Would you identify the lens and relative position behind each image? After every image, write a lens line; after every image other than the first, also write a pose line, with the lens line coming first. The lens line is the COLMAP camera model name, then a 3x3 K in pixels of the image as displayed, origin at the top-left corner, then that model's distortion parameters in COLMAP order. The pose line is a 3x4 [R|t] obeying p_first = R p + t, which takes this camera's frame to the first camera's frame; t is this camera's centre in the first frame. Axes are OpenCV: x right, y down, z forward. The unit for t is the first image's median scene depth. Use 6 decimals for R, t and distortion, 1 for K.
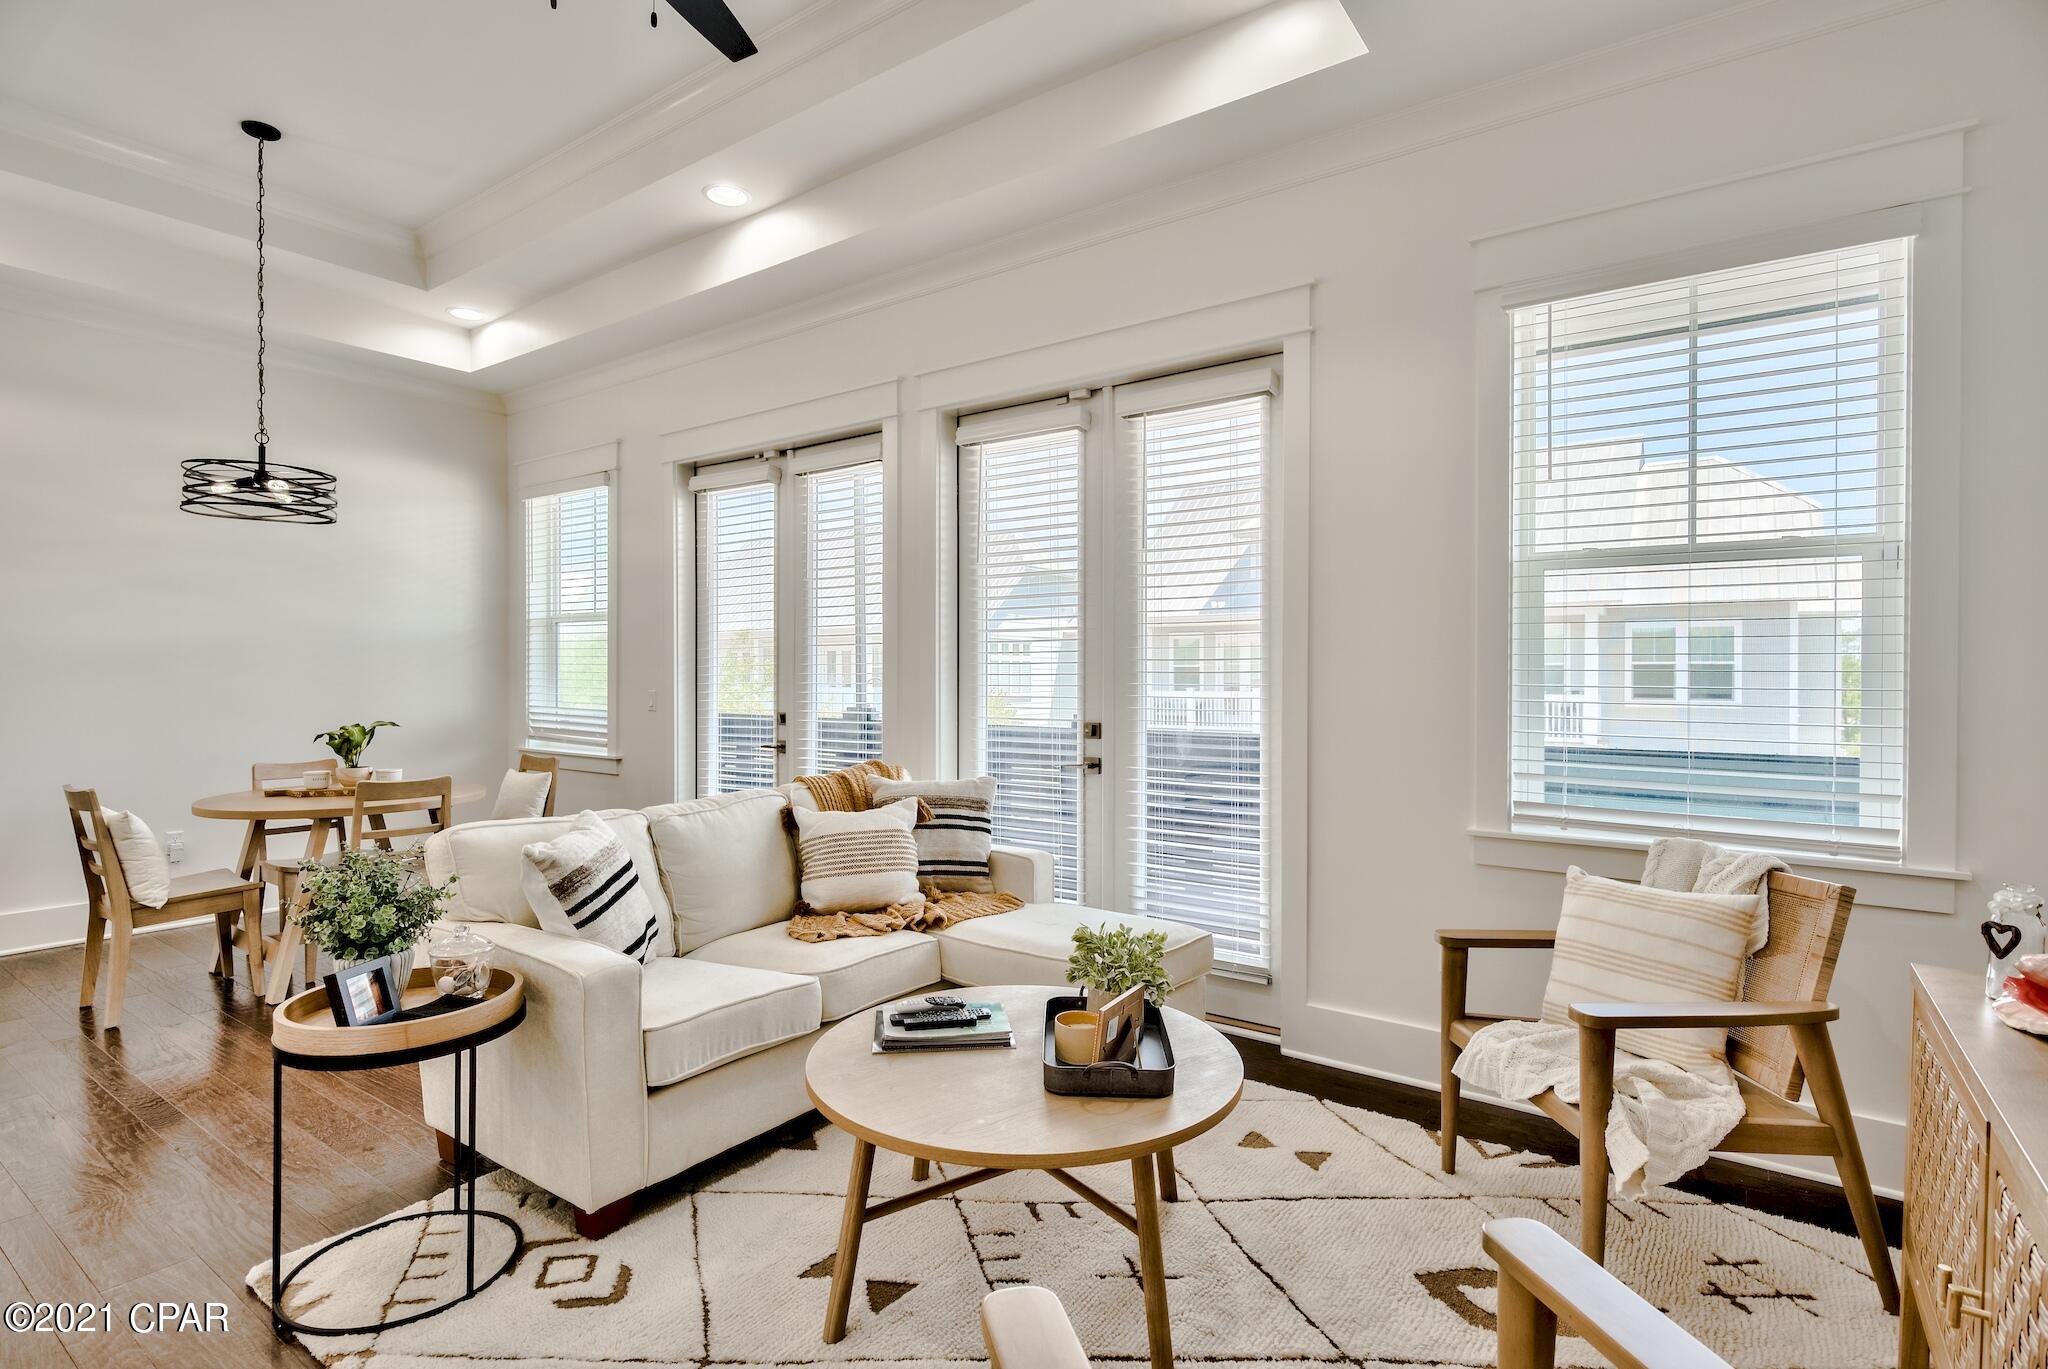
lens RADIAL K [[997.5, 0, 1031.2], [0, 997.5, 676.7], [0, 0, 1]] dist [-0.003110, 0.000763]
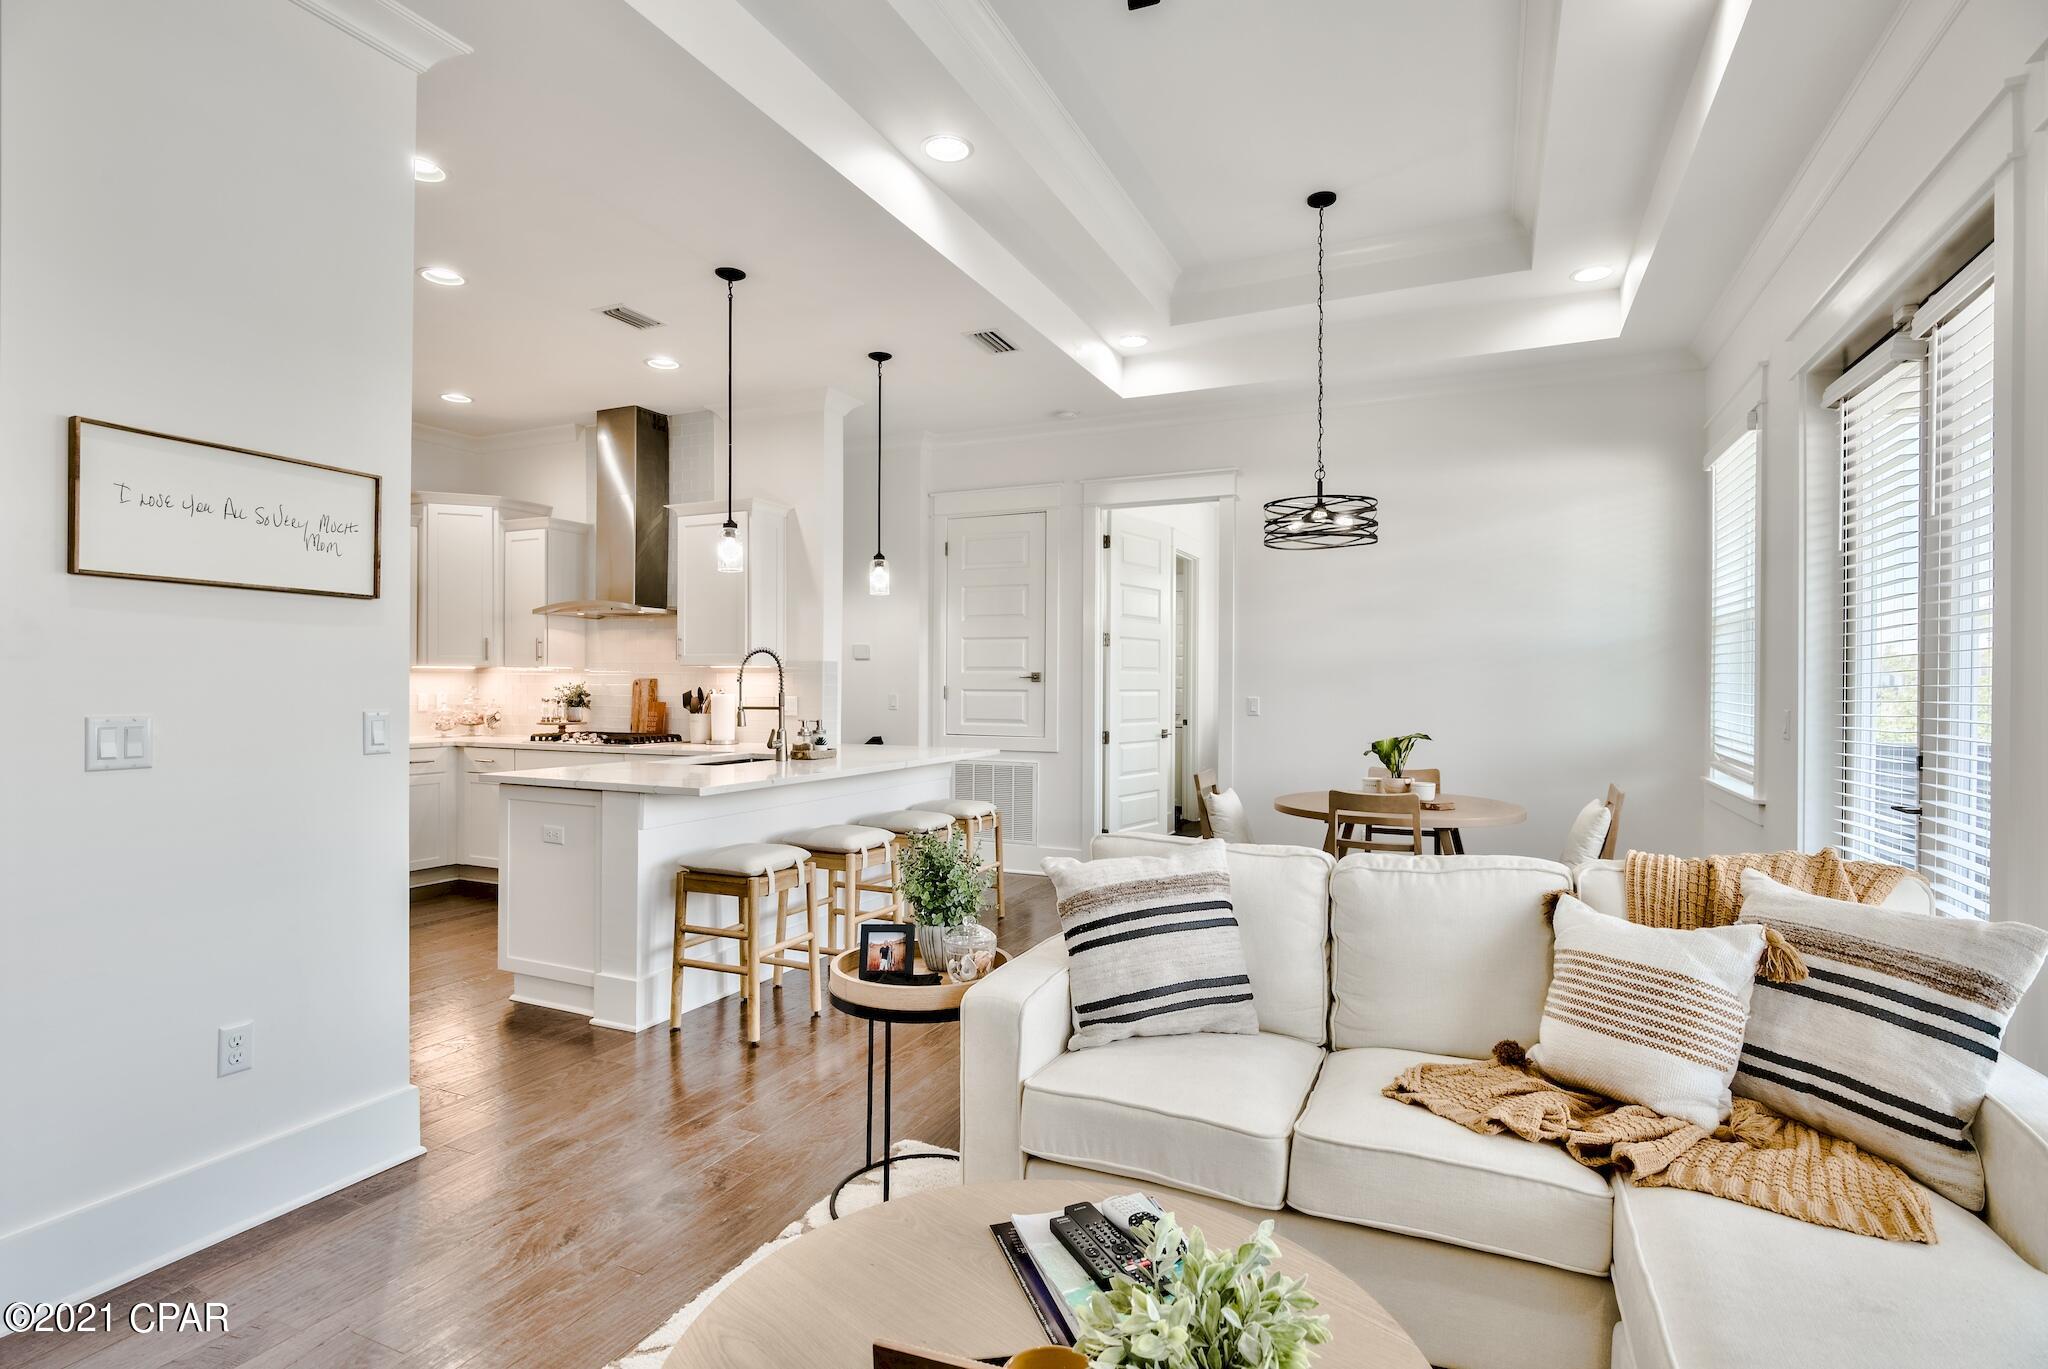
lens RADIAL K [[997.5, 0, 1004.2], [0, 997.5, 689.9], [0, 0, 1]] dist [-0.003110, 0.000763]
pose [[0.185826, 0.005008, -0.982570, 0.273394], [-0.005802, 0.999975, 0.003999, 0.000402], [0.982565, 0.004958, 0.185851, 0.459682]]
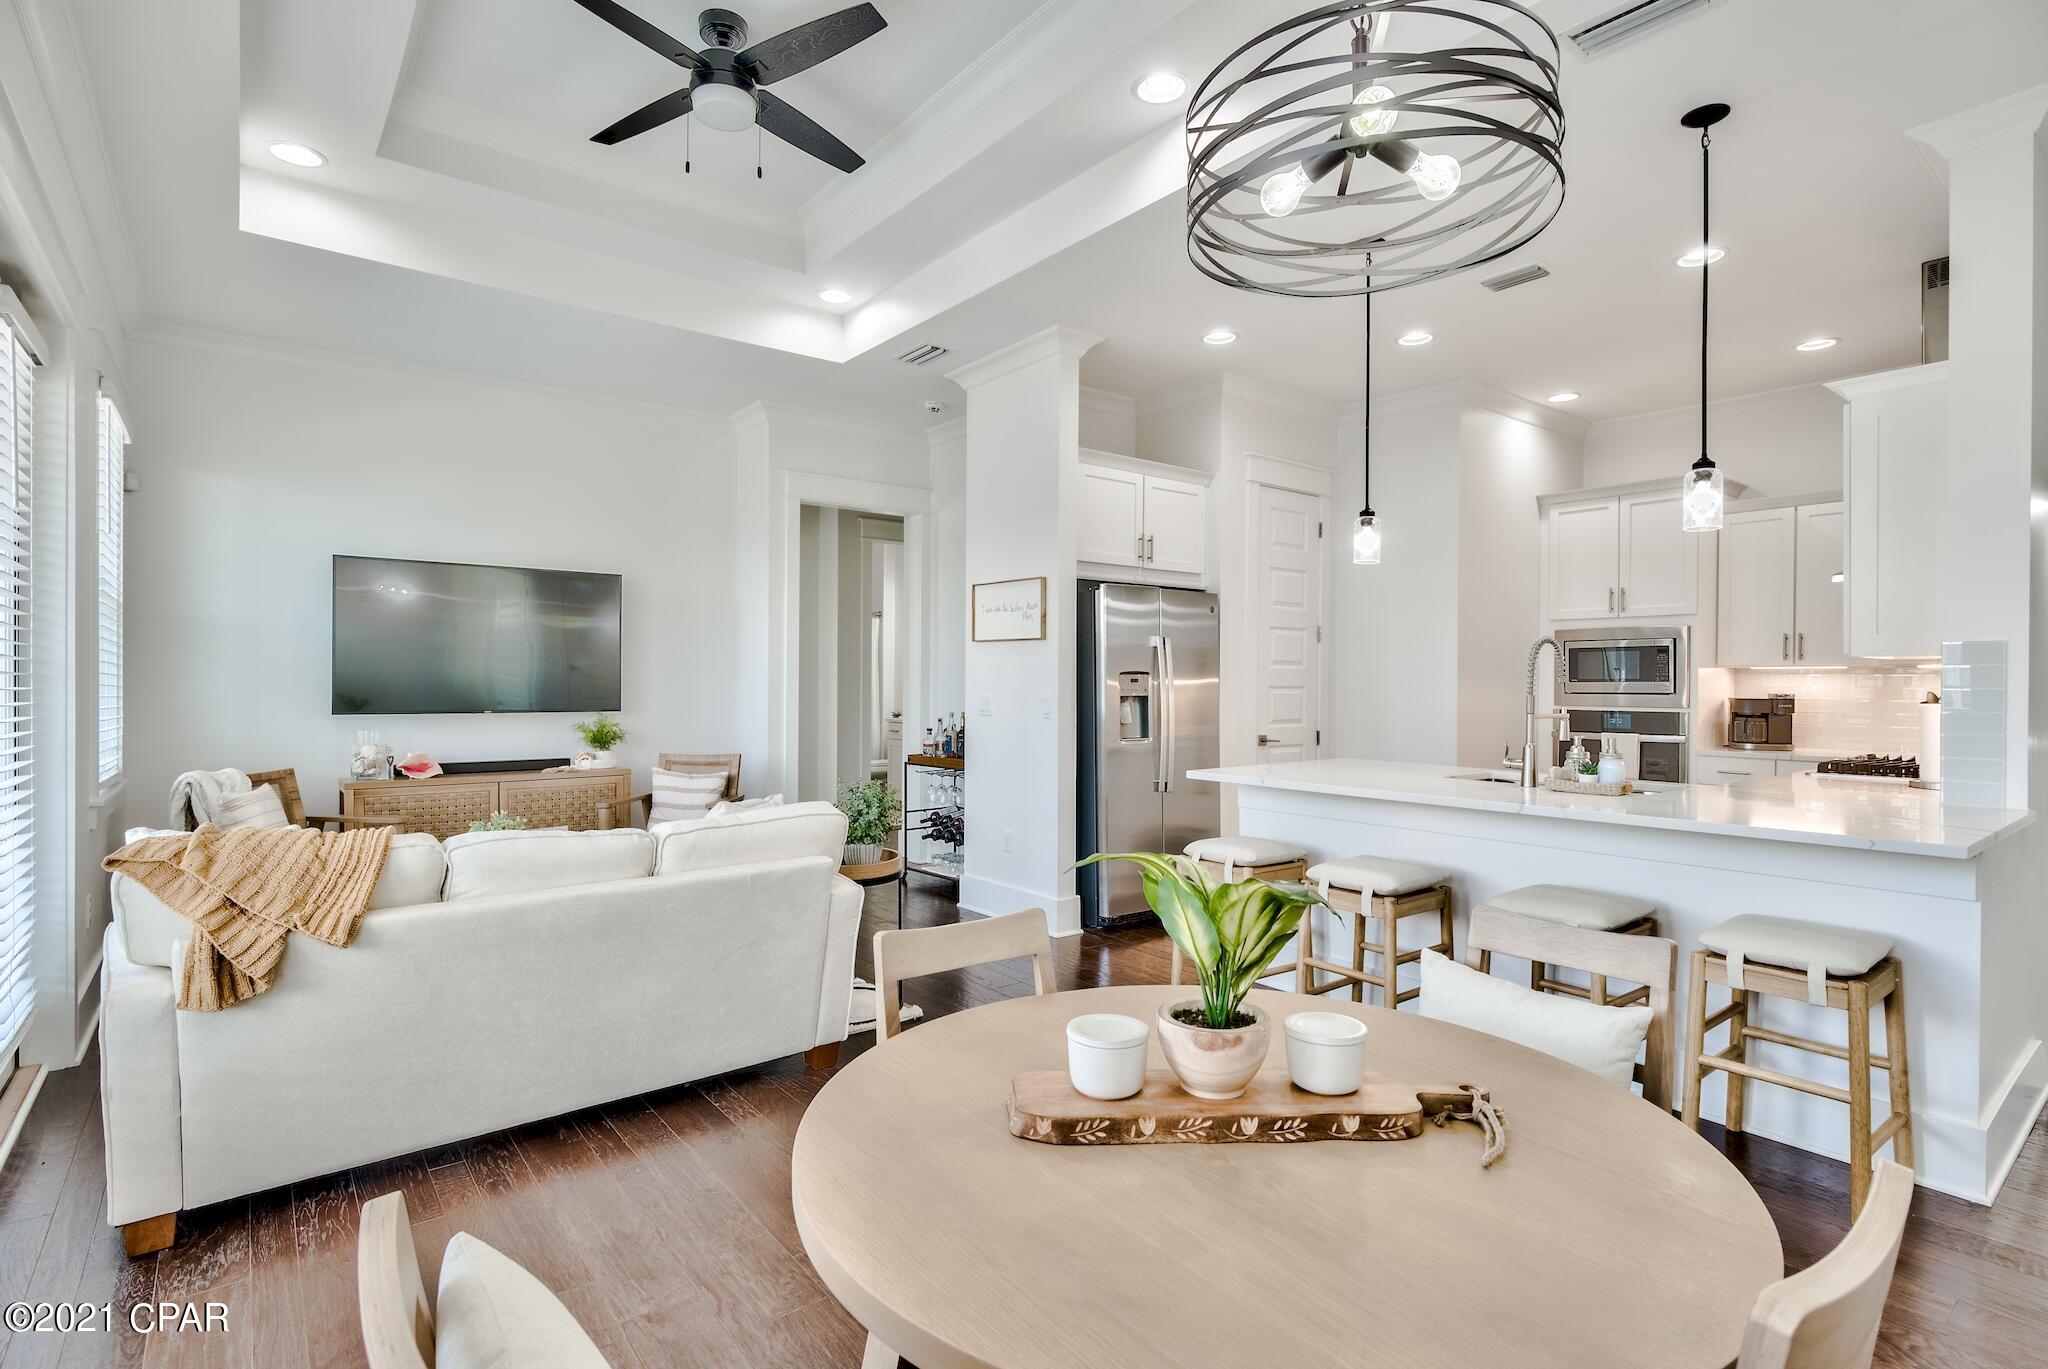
lens RADIAL K [[997.5, 0, 1020.6], [0, 997.5, 688.3], [0, 0, 1]] dist [-0.003110, 0.000763]
pose [[-0.961646, -0.006839, 0.274208, -0.761144], [-0.004837, 0.999956, 0.007976, -0.001390], [-0.274250, 0.006344, -0.961637, 1.413576]]
